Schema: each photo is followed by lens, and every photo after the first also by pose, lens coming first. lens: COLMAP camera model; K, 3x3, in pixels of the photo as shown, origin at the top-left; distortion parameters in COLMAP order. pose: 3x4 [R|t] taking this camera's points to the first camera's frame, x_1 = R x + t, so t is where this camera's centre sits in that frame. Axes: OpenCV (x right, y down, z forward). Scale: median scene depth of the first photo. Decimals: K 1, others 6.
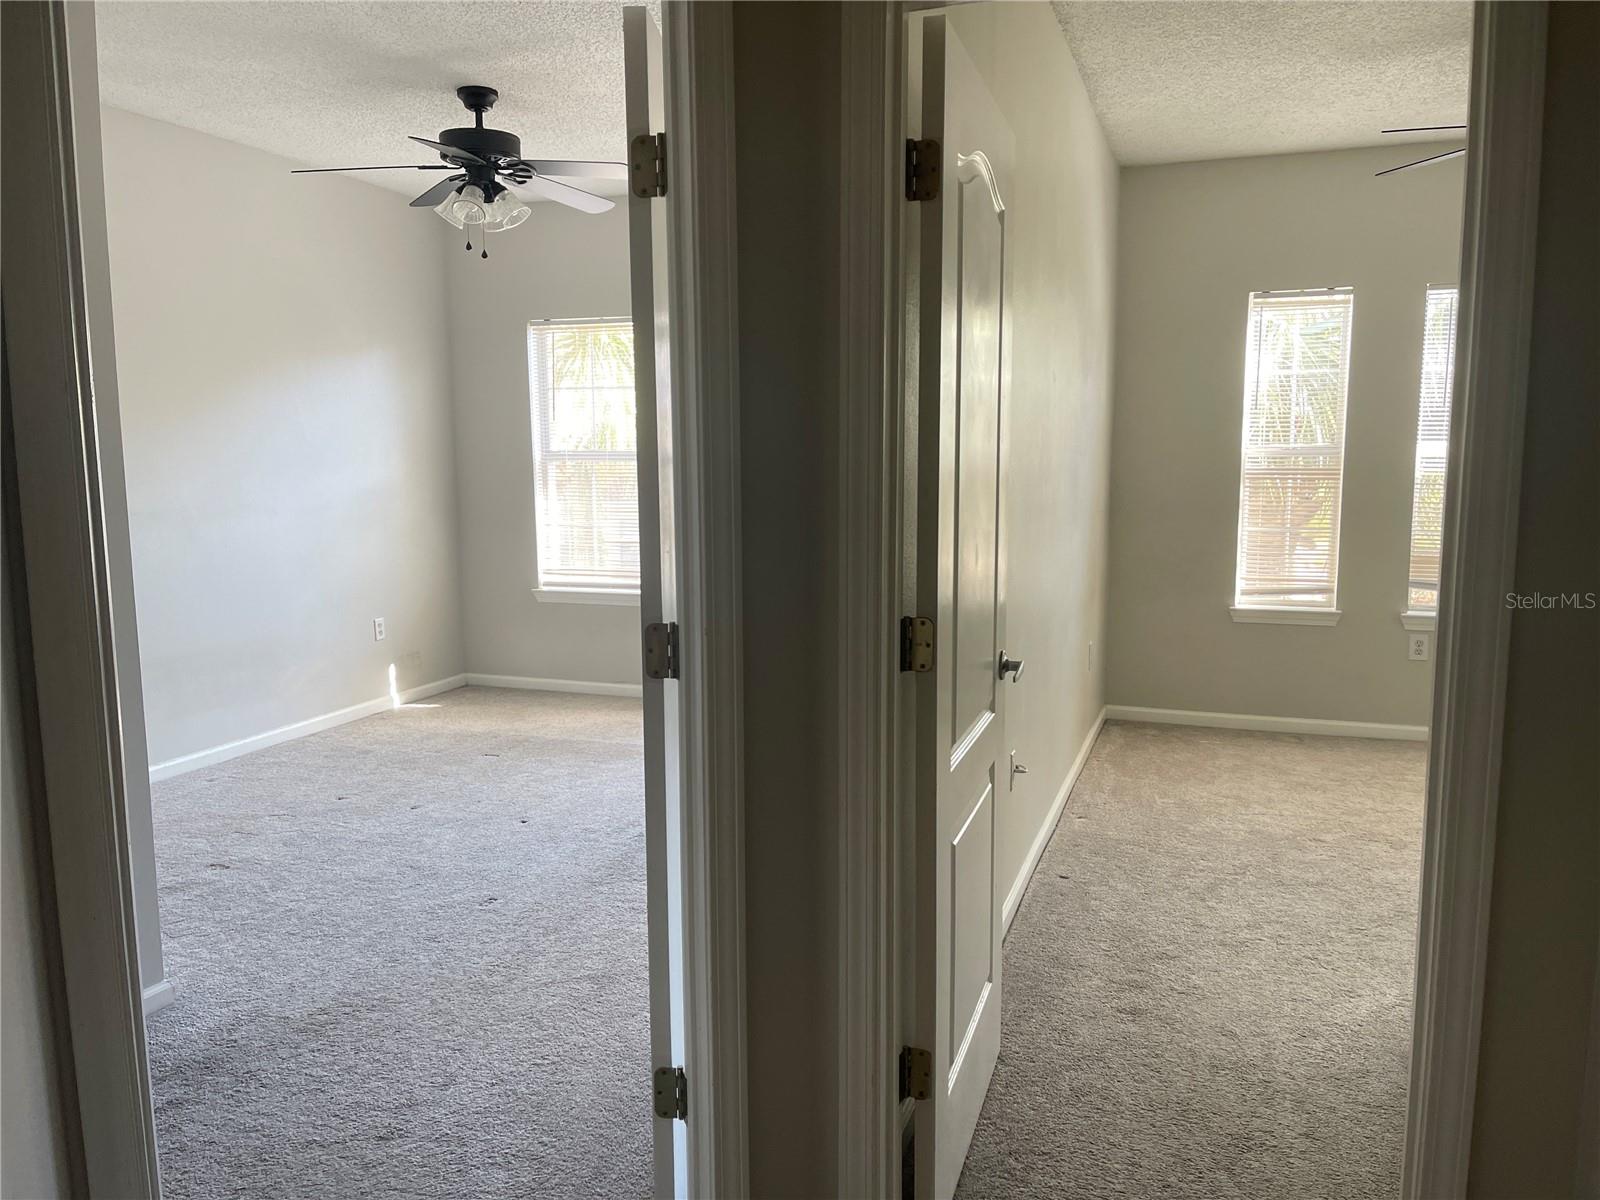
lens RADIAL K [[1169.3, 0, 800.0], [0, 1169.3, 600.0], [0, 0, 1]] dist [0.002980, 0.005688]
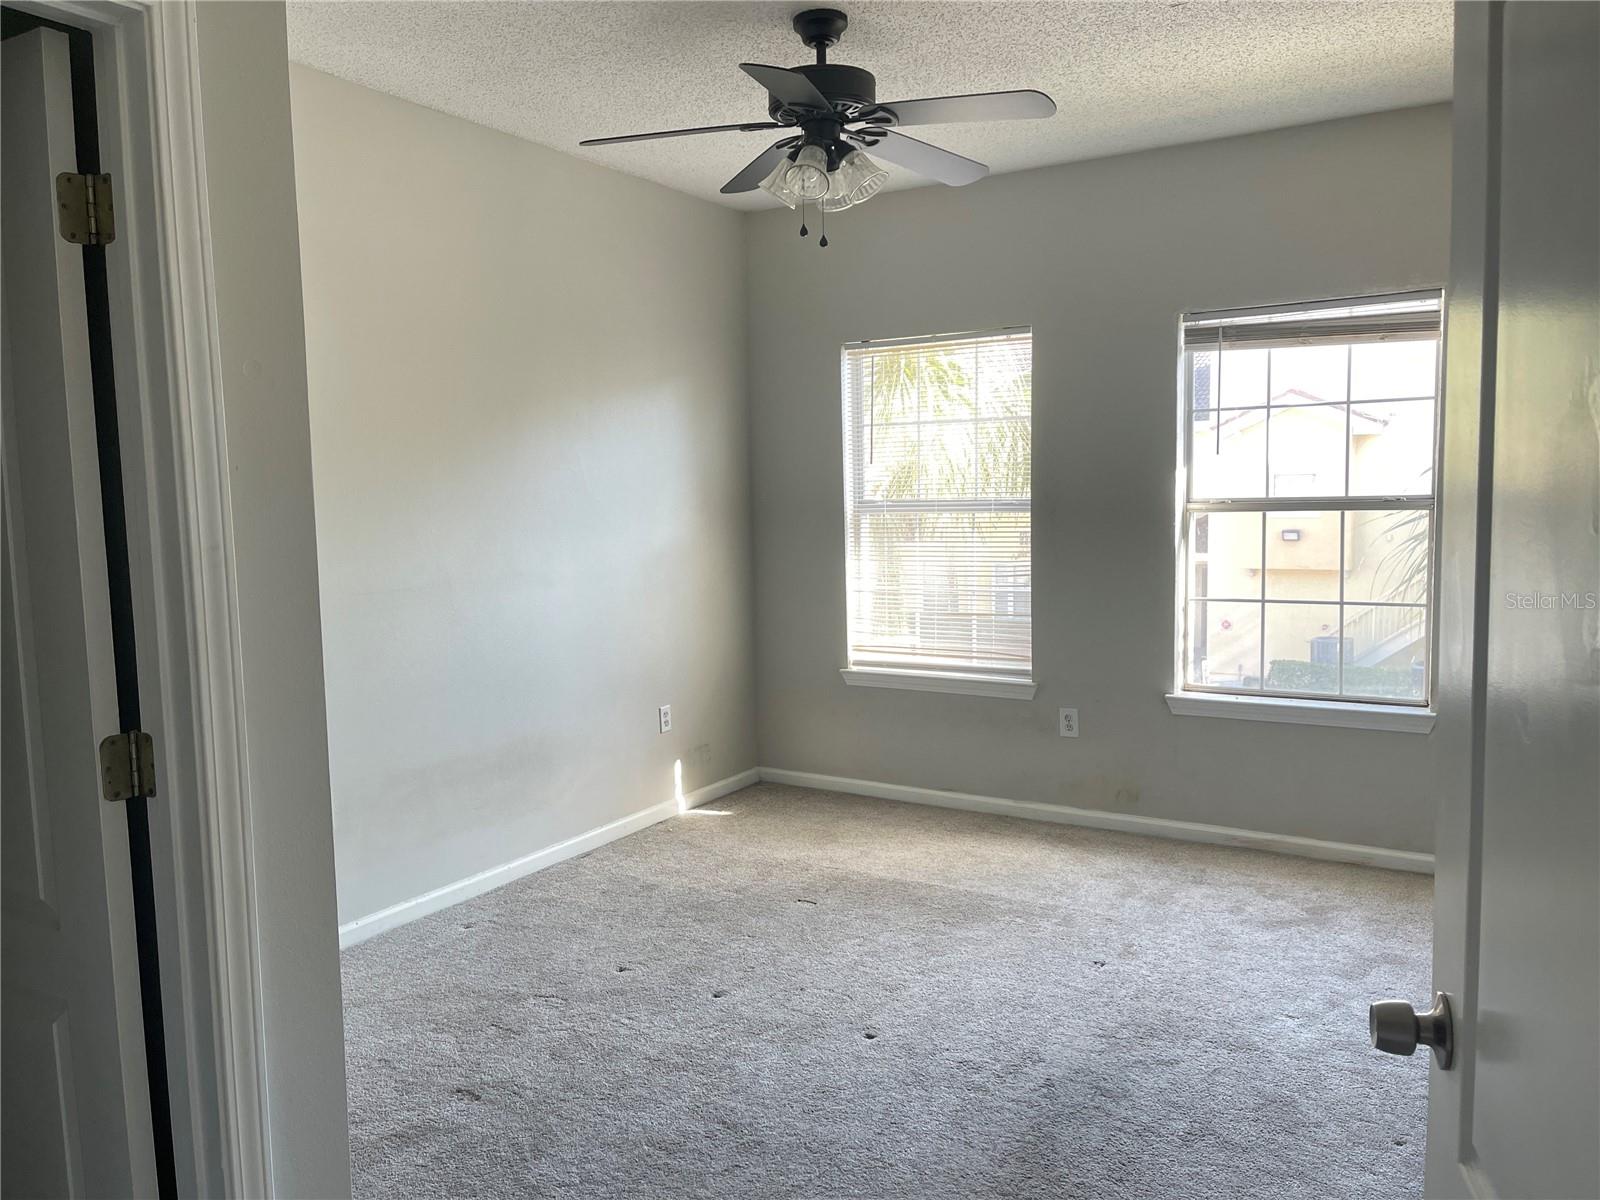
lens RADIAL K [[1200.7, 0, 797.9], [0, 1200.7, 607.2], [0, 0, 1]] dist [0.001005, -0.001593]
pose [[0.976229, 0.007316, -0.216618, -0.107268], [-0.013524, 0.999539, -0.027194, -0.041737], [0.216319, 0.029477, 0.975878, 0.241443]]
